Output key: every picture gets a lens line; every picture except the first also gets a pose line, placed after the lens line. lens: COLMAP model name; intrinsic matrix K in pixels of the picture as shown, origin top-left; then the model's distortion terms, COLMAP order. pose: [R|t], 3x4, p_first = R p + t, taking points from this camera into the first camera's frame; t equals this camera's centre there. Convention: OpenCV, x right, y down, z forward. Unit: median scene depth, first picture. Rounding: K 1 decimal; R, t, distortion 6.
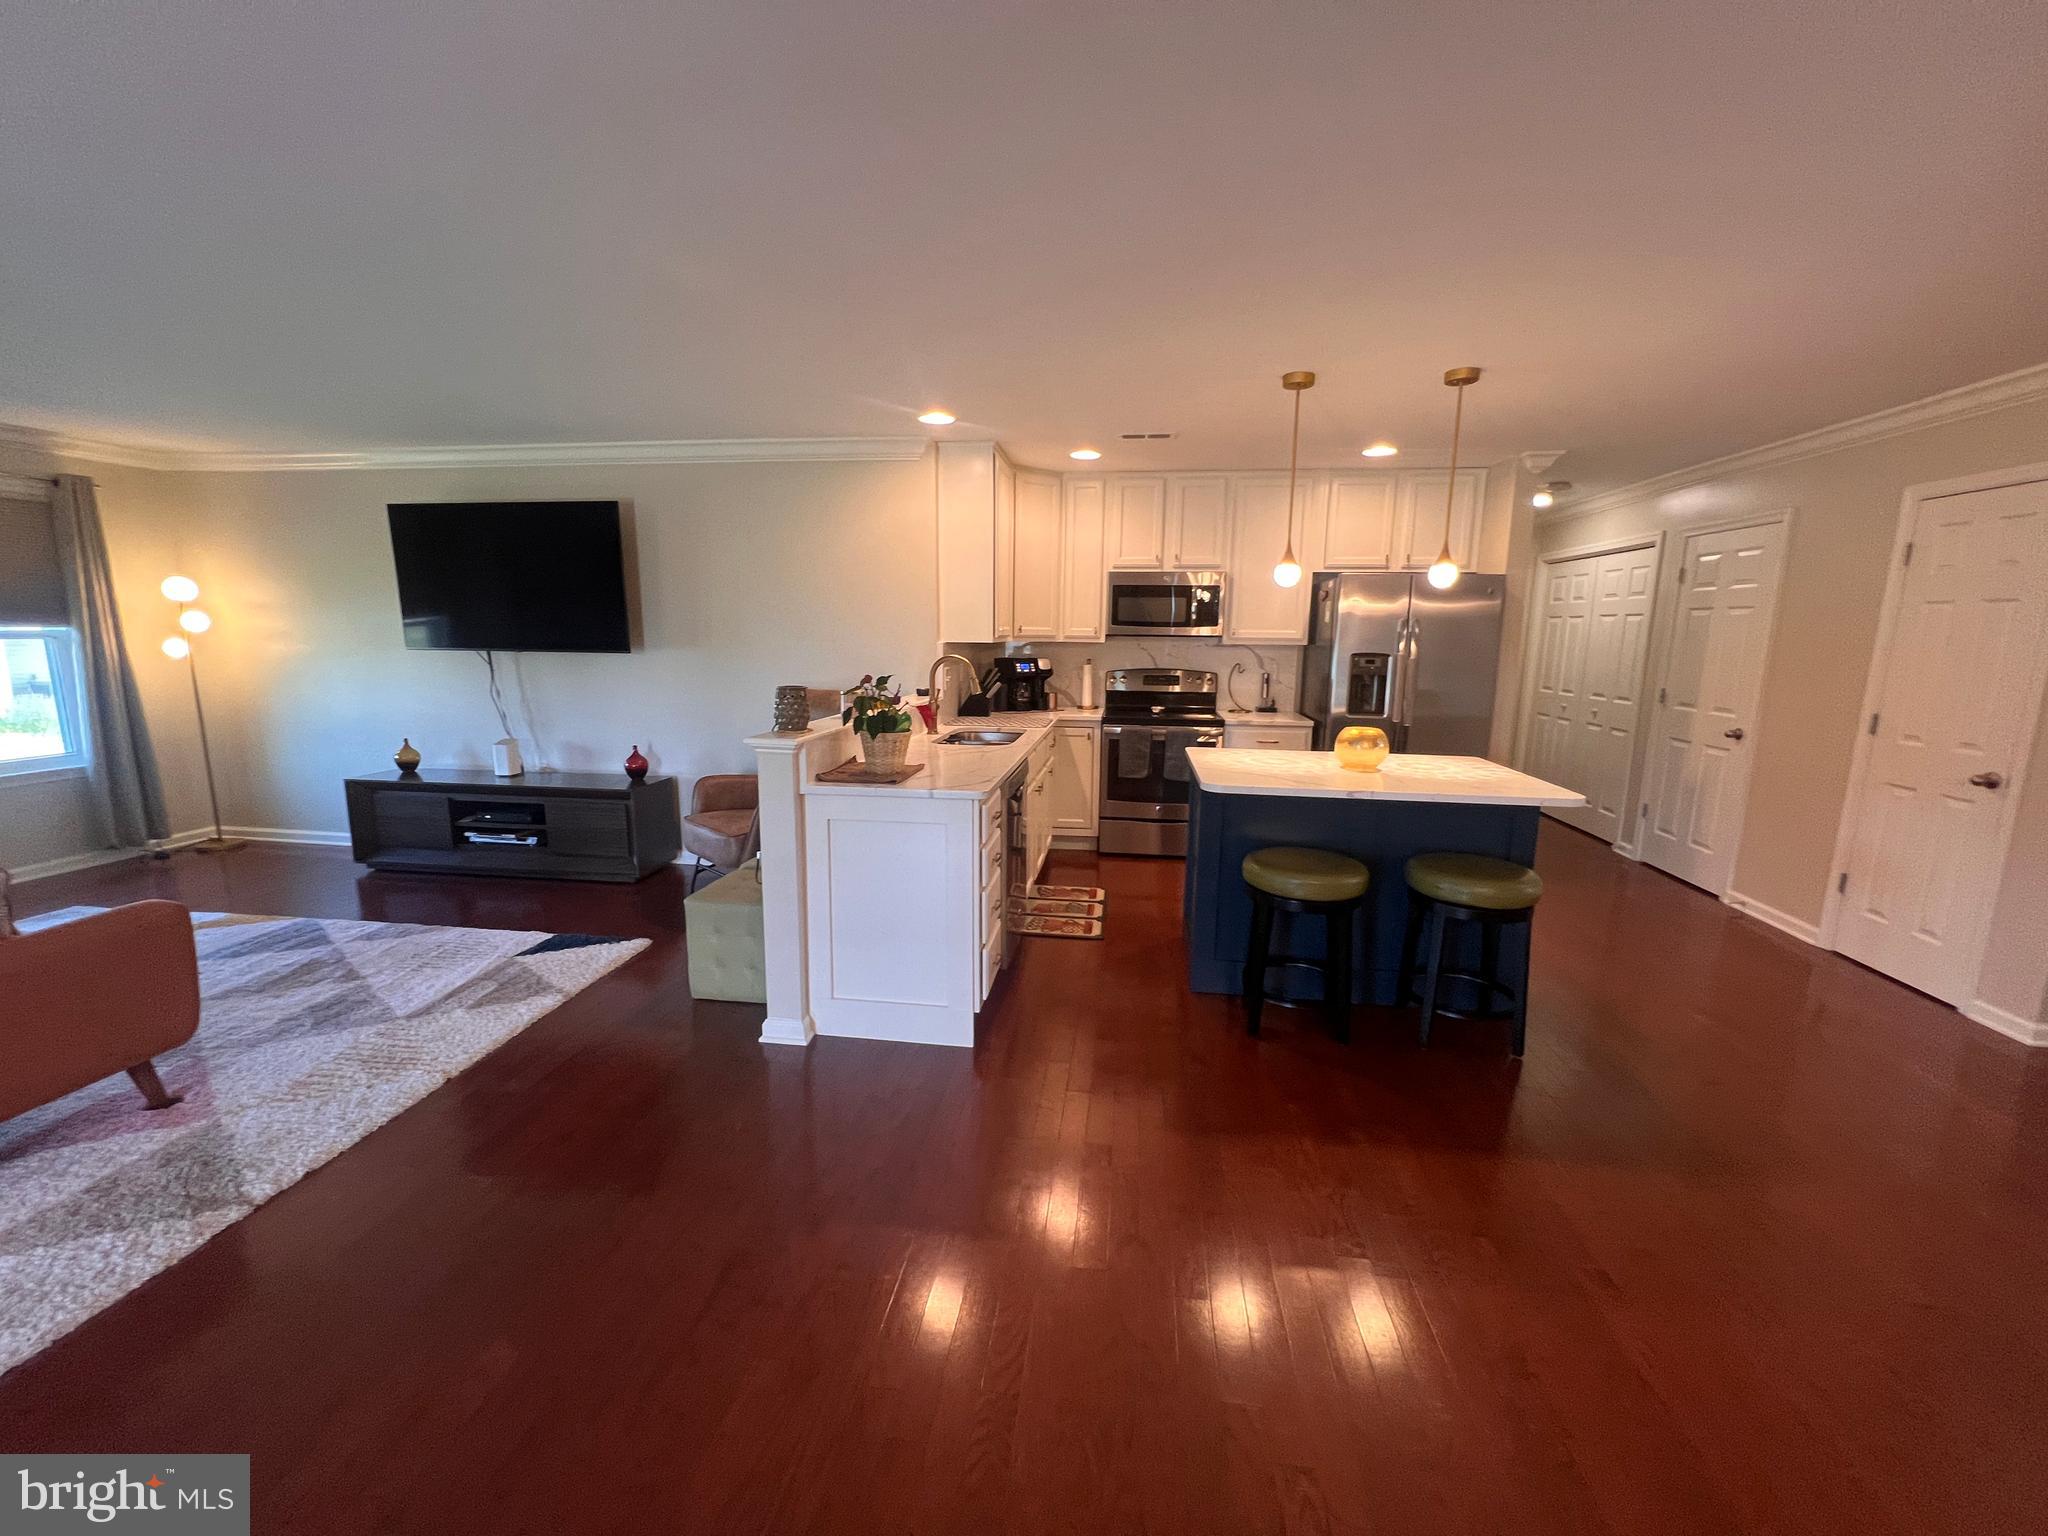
lens RADIAL K [[820.4, 0, 1025.8], [0, 820.4, 769.7], [0, 0, 1]] dist [-0.000735, -0.000146]
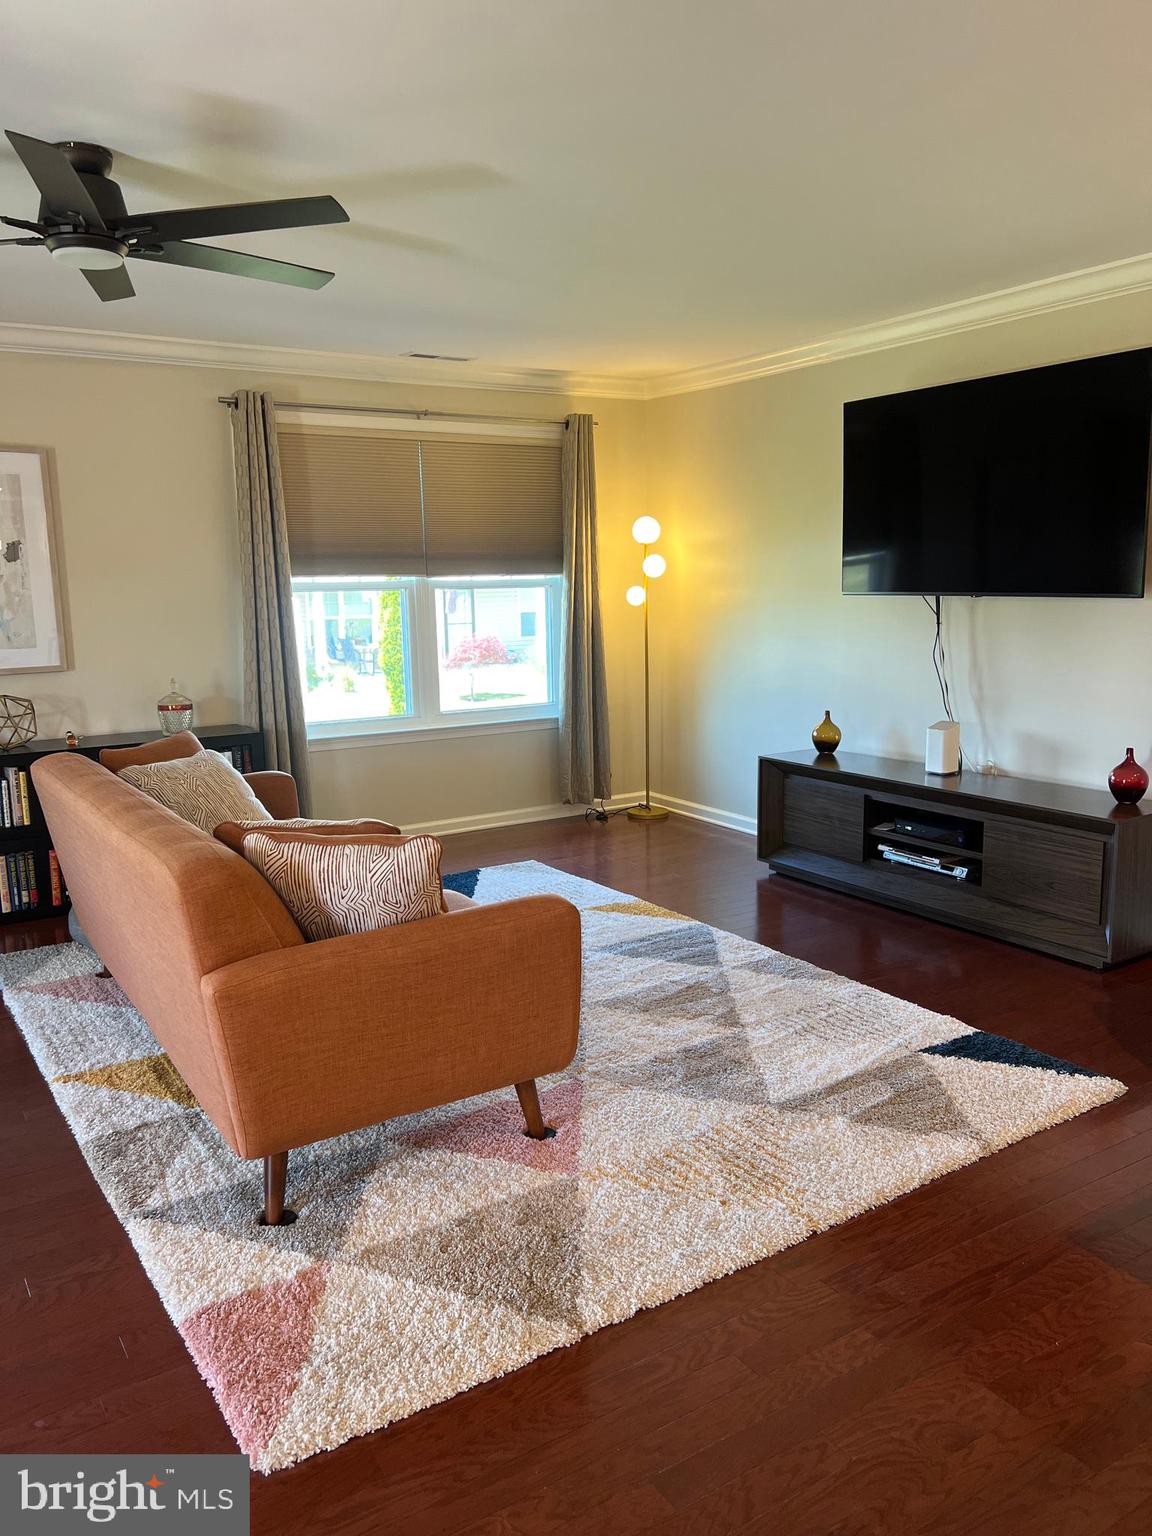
lens RADIAL K [[1160.7, 0, 577.6], [0, 1160.7, 774.2], [0, 0, 1]] dist [0.051998, -0.055683]
pose [[0.646699, 0.110497, -0.754699, -0.081826], [-0.104299, 0.992968, 0.056009, -0.016097], [0.755581, 0.042493, 0.653676, 0.117091]]
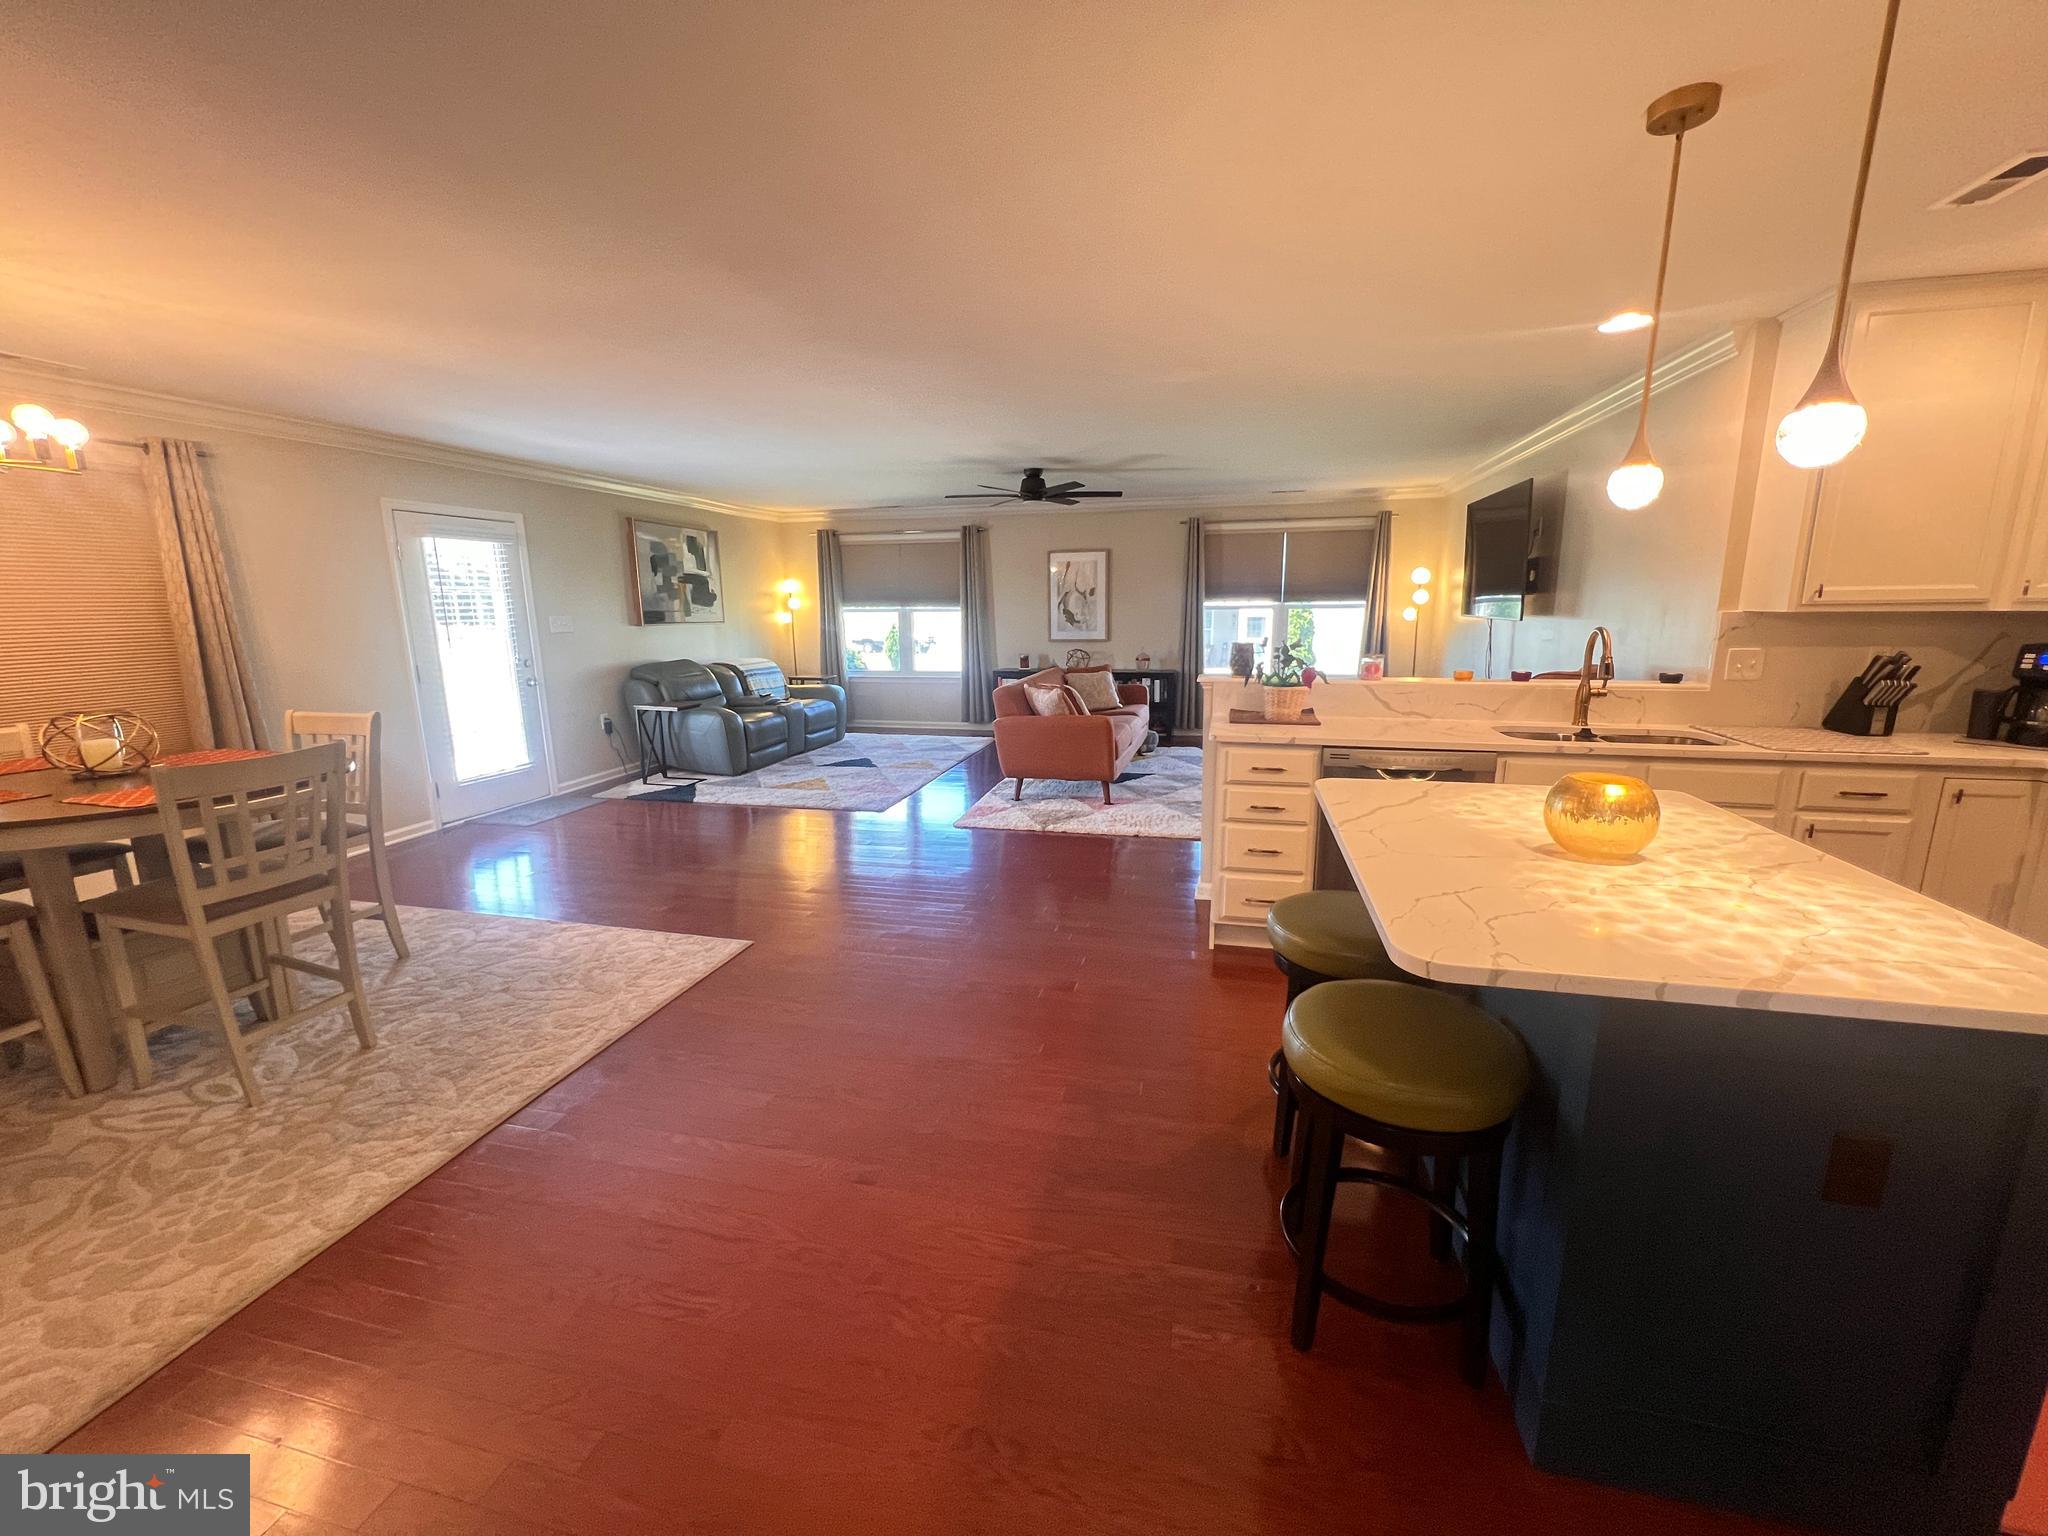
lens RADIAL K [[820.4, 0, 1025.0], [0, 820.4, 771.0], [0, 0, 1]] dist [-0.000735, -0.000146]
pose [[-0.108109, 0.191519, -0.975517, 0.662251], [-0.156890, 0.965685, 0.206975, -0.072335], [0.981681, 0.175425, -0.074352, 0.475511]]
